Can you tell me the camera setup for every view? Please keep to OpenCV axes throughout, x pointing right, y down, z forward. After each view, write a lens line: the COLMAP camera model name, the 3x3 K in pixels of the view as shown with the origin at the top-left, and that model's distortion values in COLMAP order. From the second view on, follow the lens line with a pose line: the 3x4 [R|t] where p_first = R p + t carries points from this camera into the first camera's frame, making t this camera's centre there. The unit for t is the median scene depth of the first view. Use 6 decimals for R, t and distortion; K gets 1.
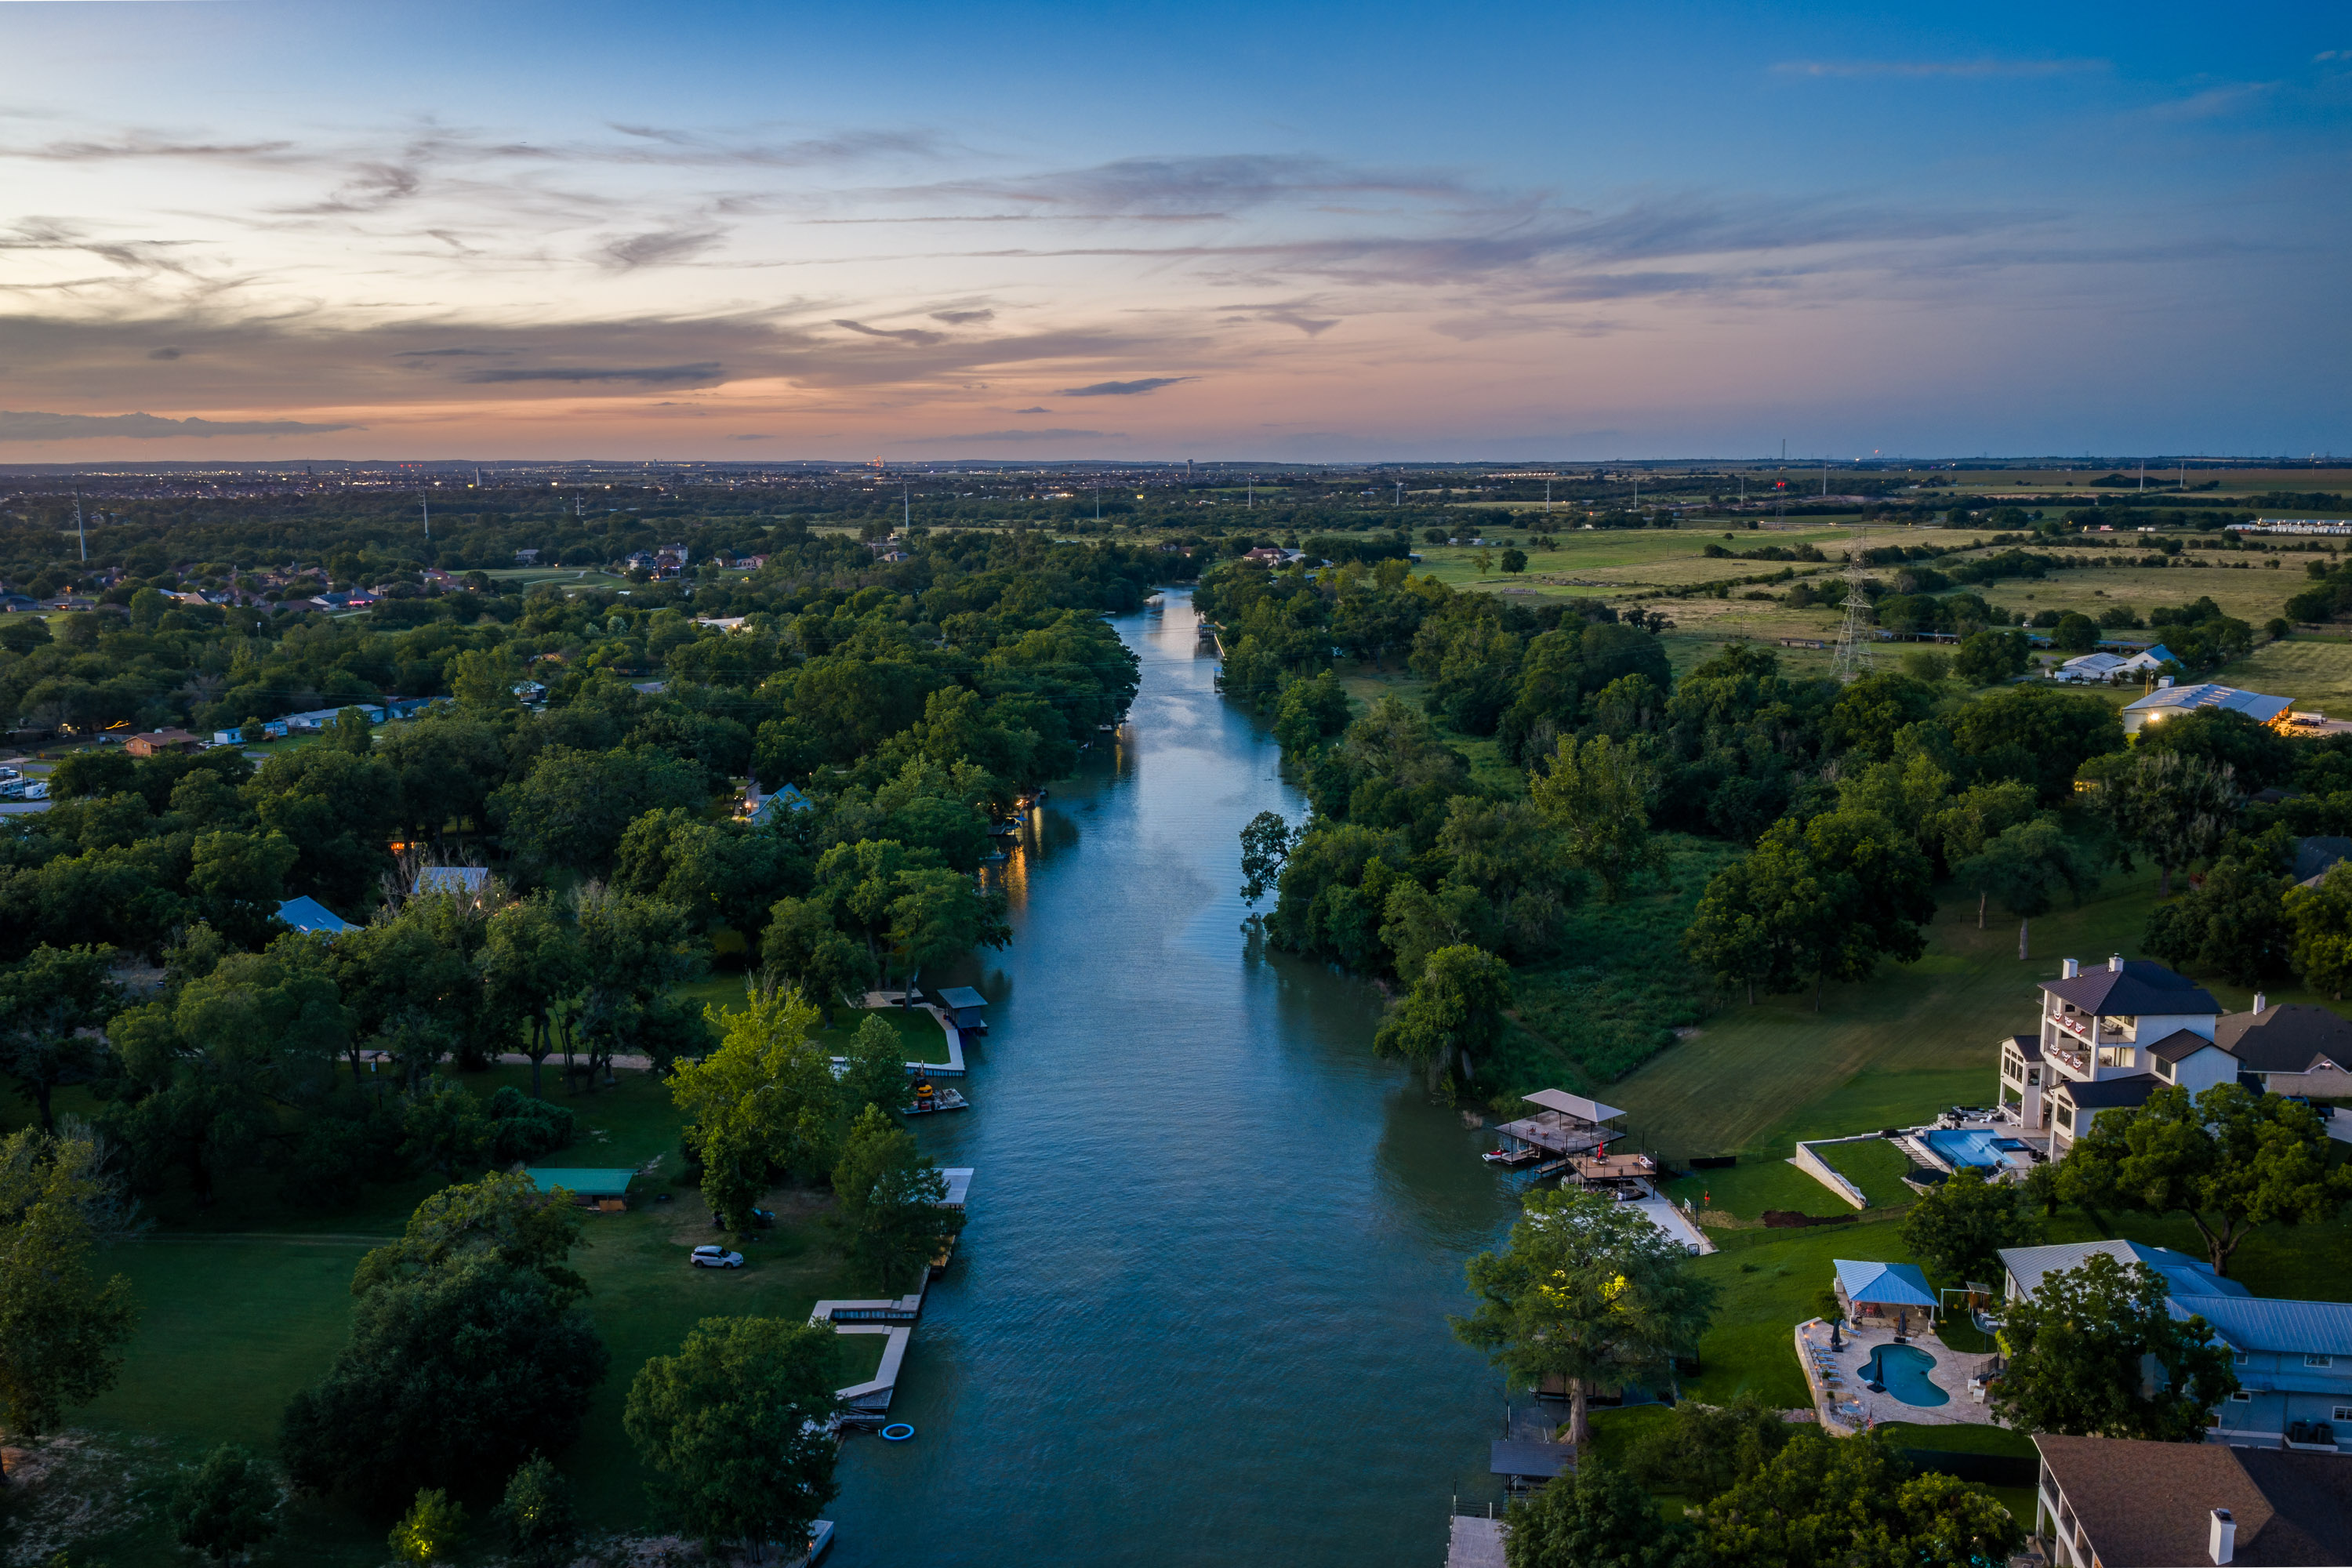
lens RADIAL K [[1925.8, 0, 1193.0], [0, 1925.8, 780.3], [0, 0, 1]] dist [0.016852, -0.036771]
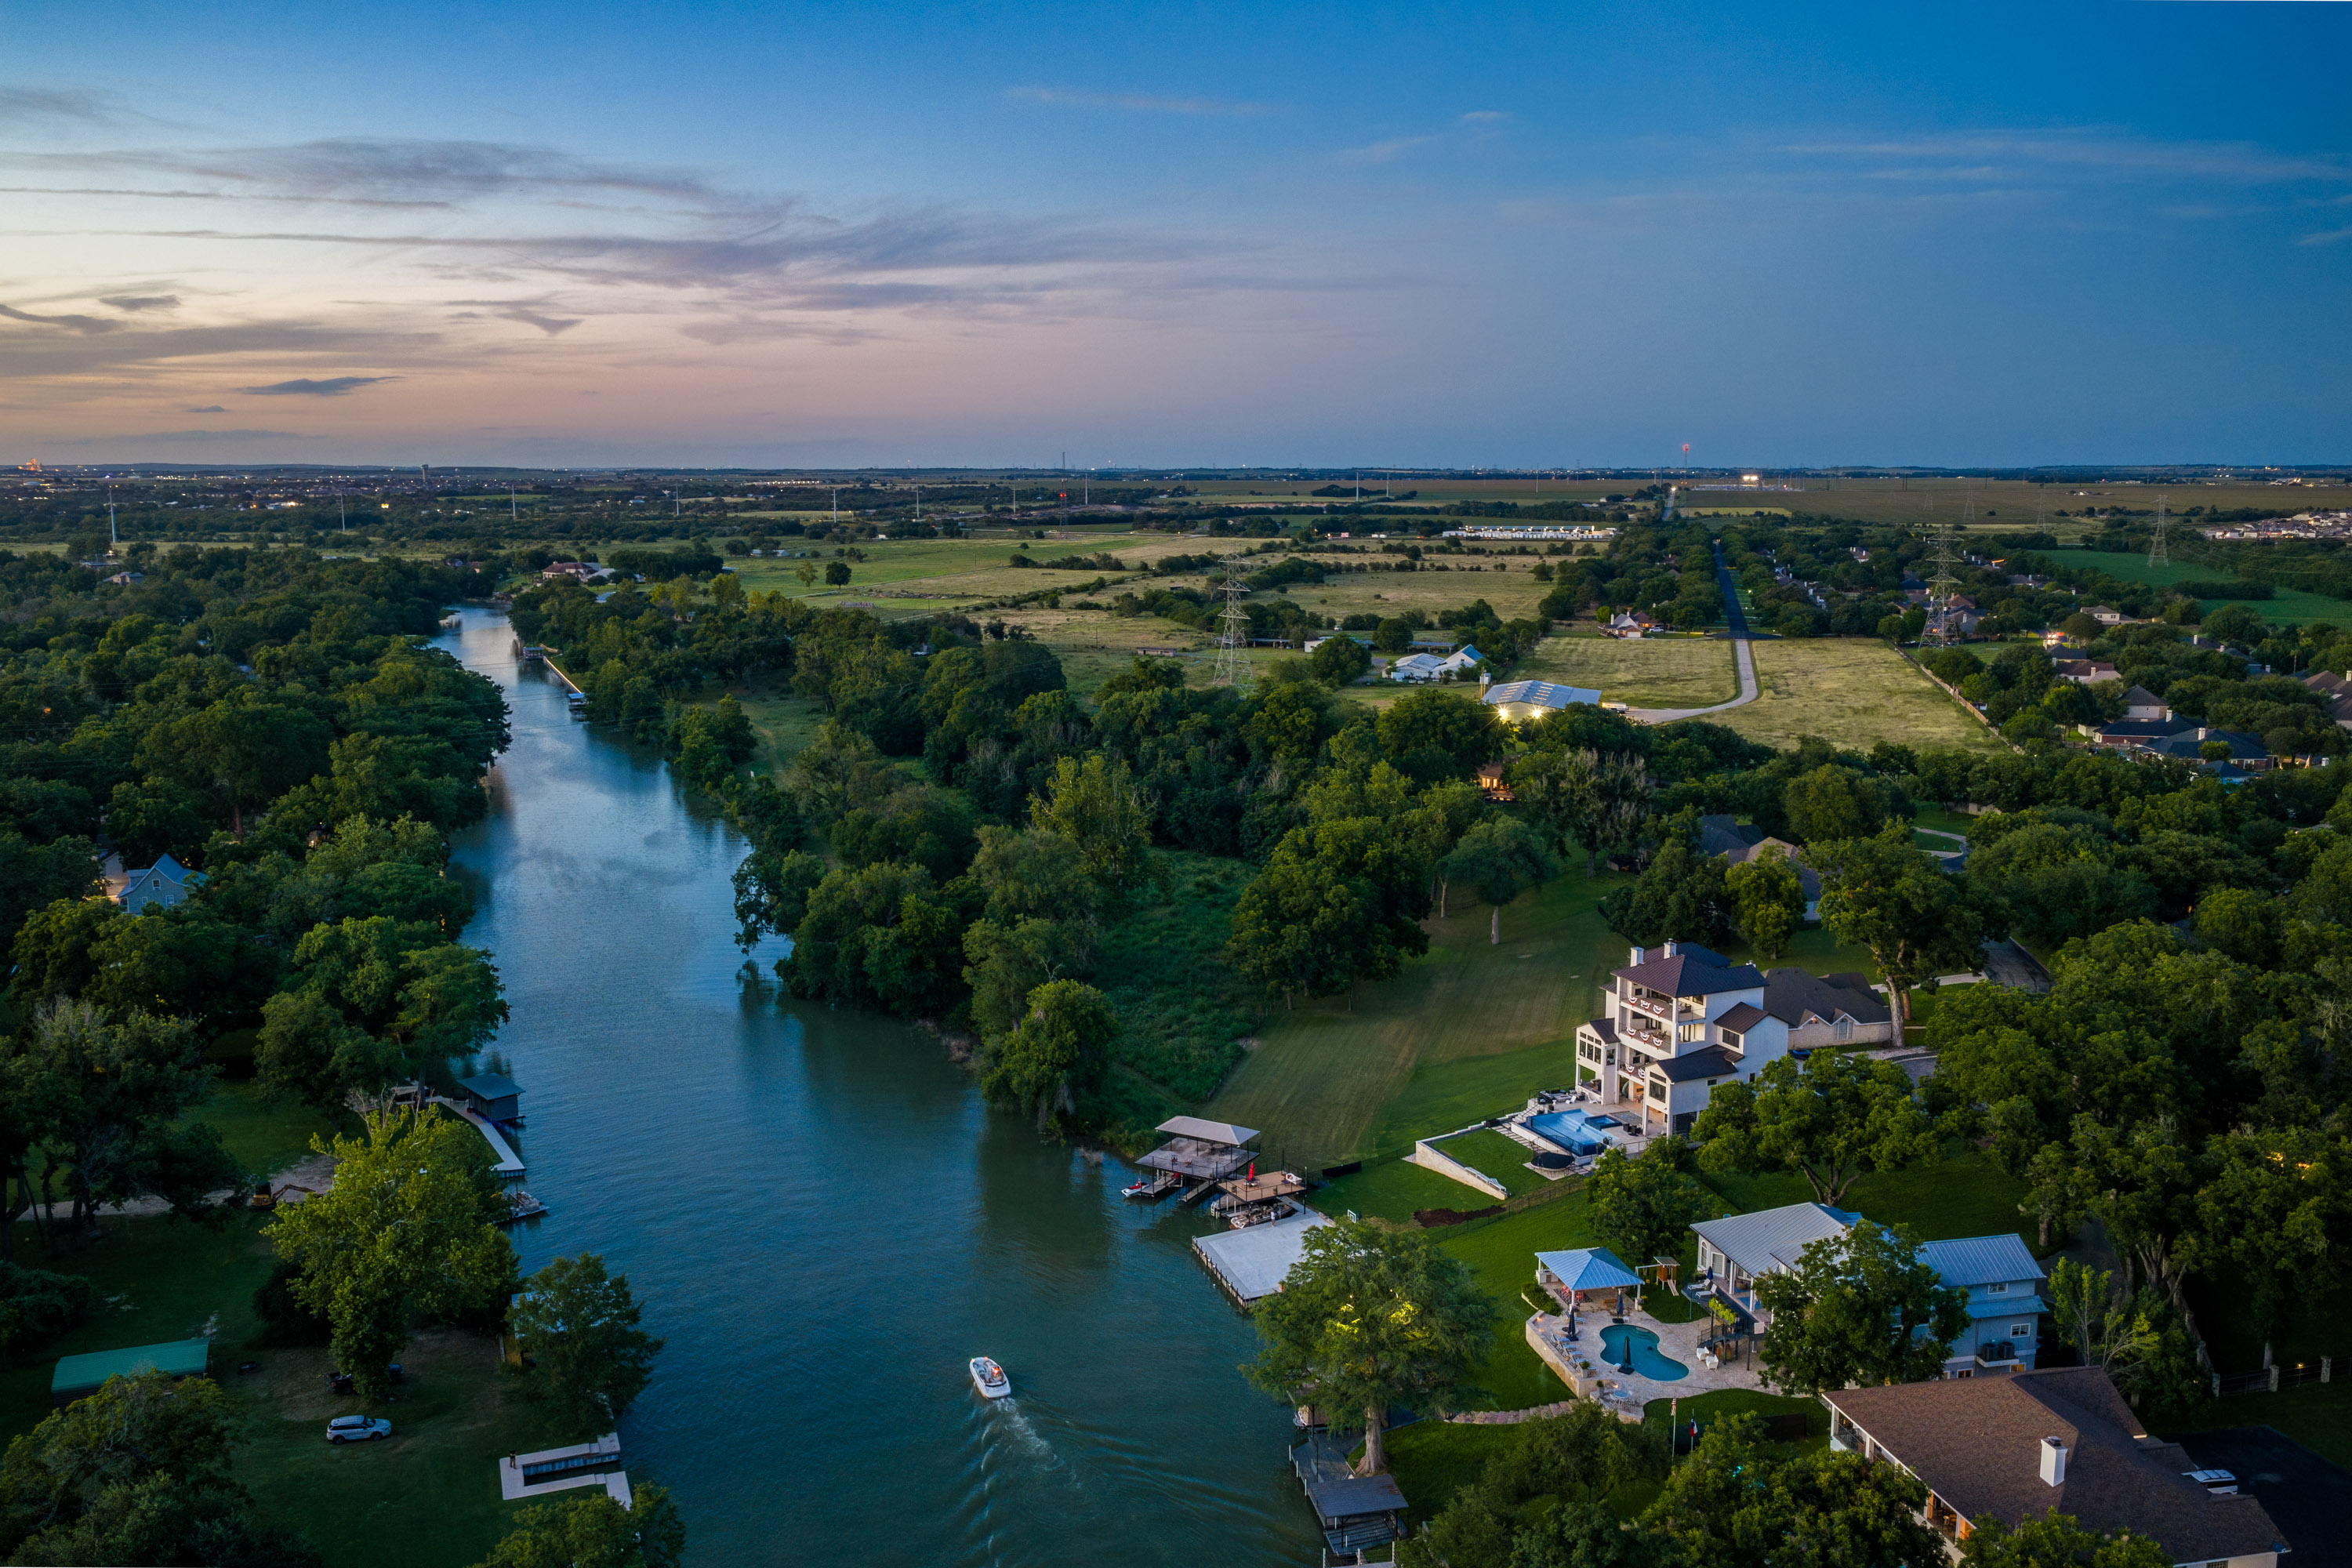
lens RADIAL K [[1925.8, 0, 1175.1], [0, 1925.8, 790.0], [0, 0, 1]] dist [0.016852, -0.036771]
pose [[0.933459, -0.053762, 0.354632, -0.119472], [0.053391, 0.998515, 0.010840, -0.015719], [-0.354688, 0.008816, 0.934943, 0.041006]]
